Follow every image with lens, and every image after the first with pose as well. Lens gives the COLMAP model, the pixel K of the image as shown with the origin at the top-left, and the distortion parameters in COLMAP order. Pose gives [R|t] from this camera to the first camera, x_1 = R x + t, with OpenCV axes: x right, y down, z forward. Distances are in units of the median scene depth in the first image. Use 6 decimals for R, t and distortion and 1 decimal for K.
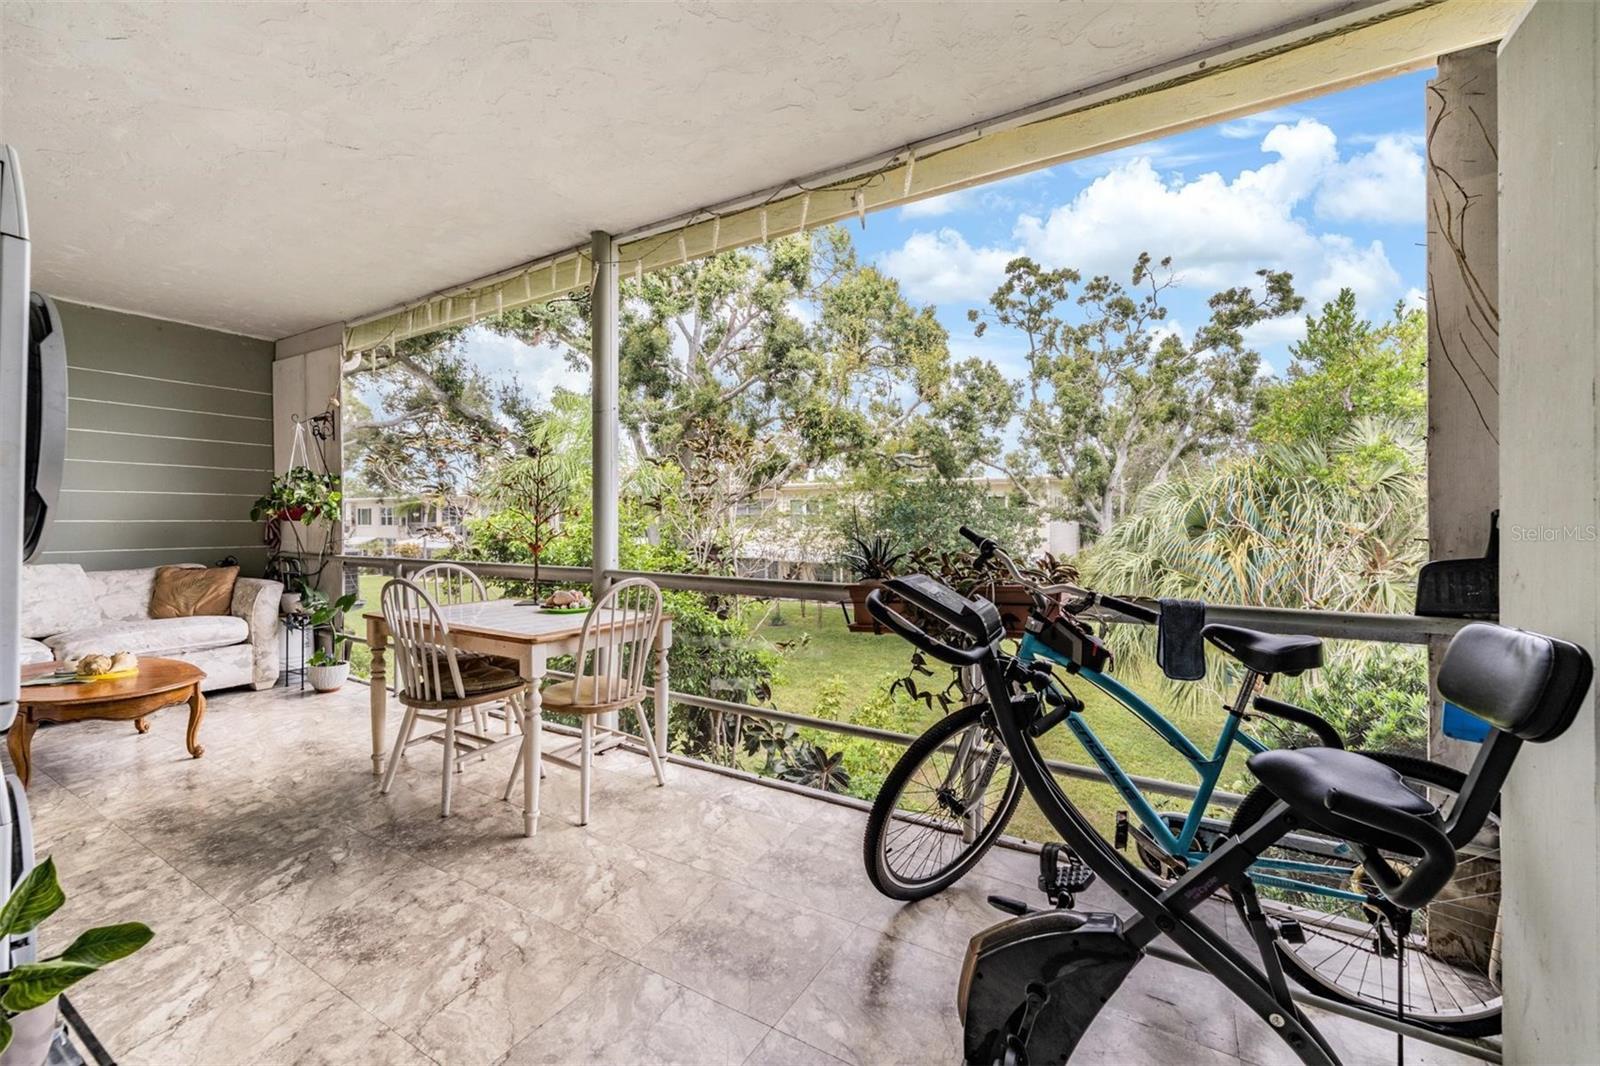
lens RADIAL K [[665.7, 0, 795.1], [0, 665.7, 526.5], [0, 0, 1]] dist [-0.001168, 0.000026]
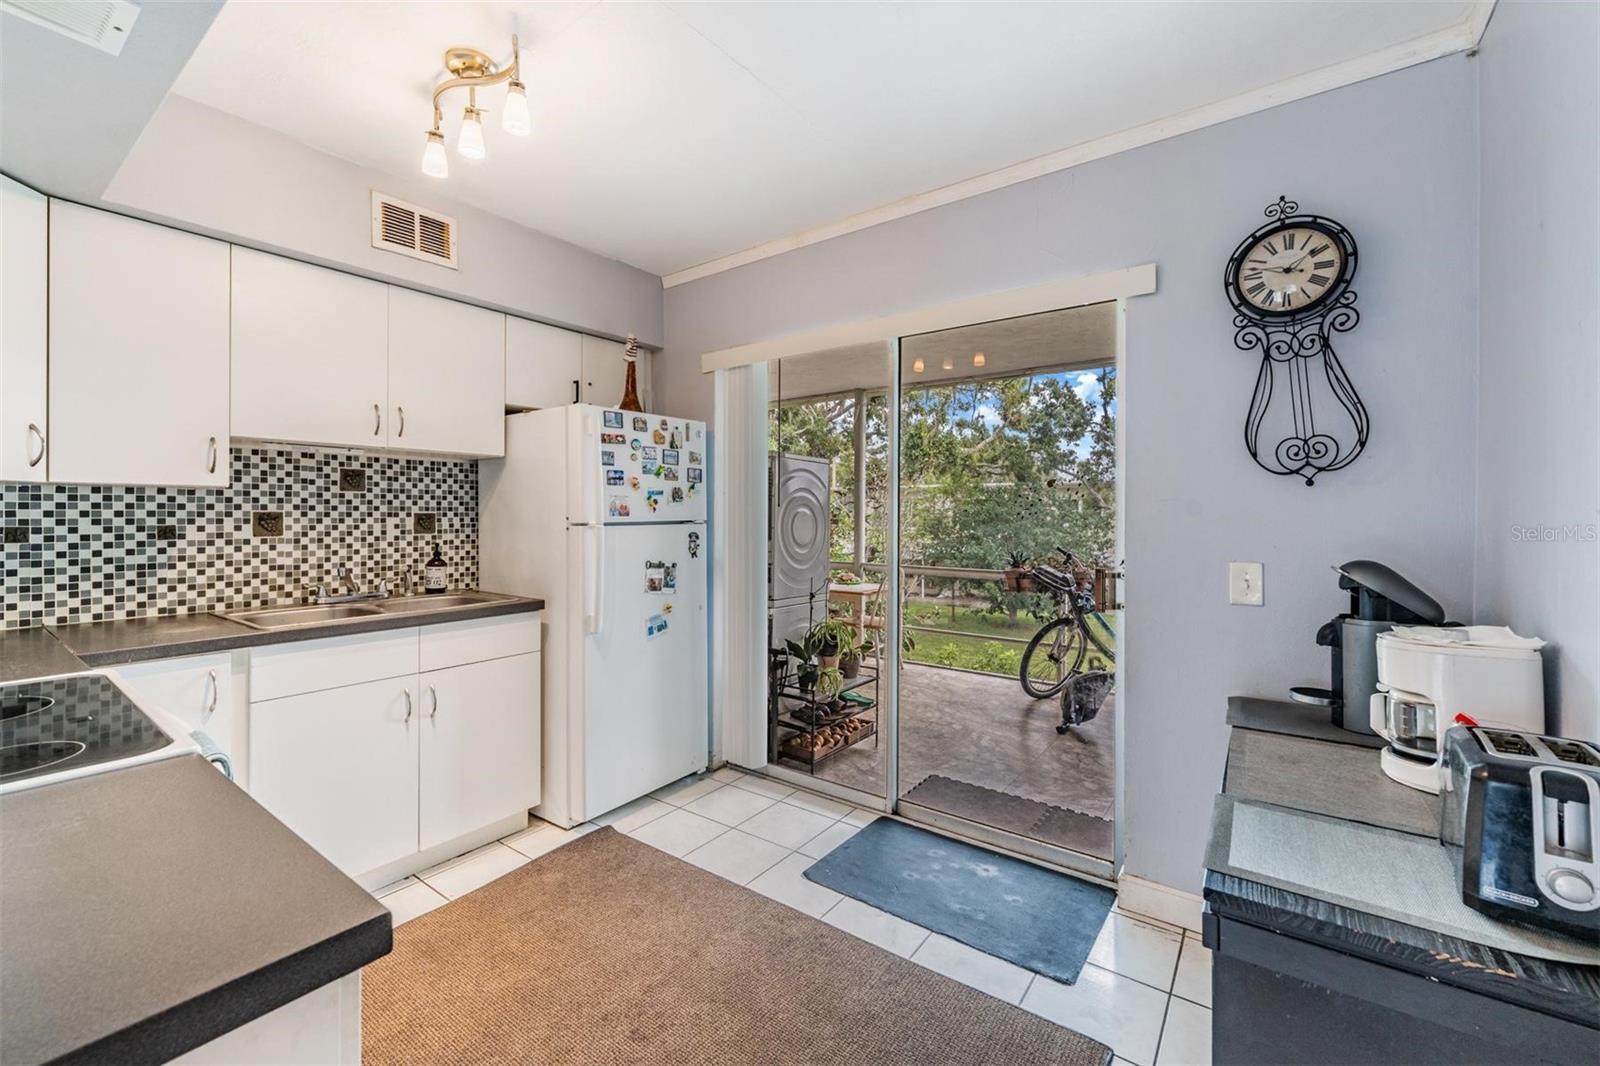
lens RADIAL K [[653.0, 0, 803.3], [0, 653.0, 515.4], [0, 0, 1]] dist [-0.001590, -0.000654]
pose [[0.995557, 0.005919, -0.093979, -0.049879], [-0.007015, 0.999911, -0.011342, -0.008986], [0.093903, 0.011951, 0.995510, -0.161436]]
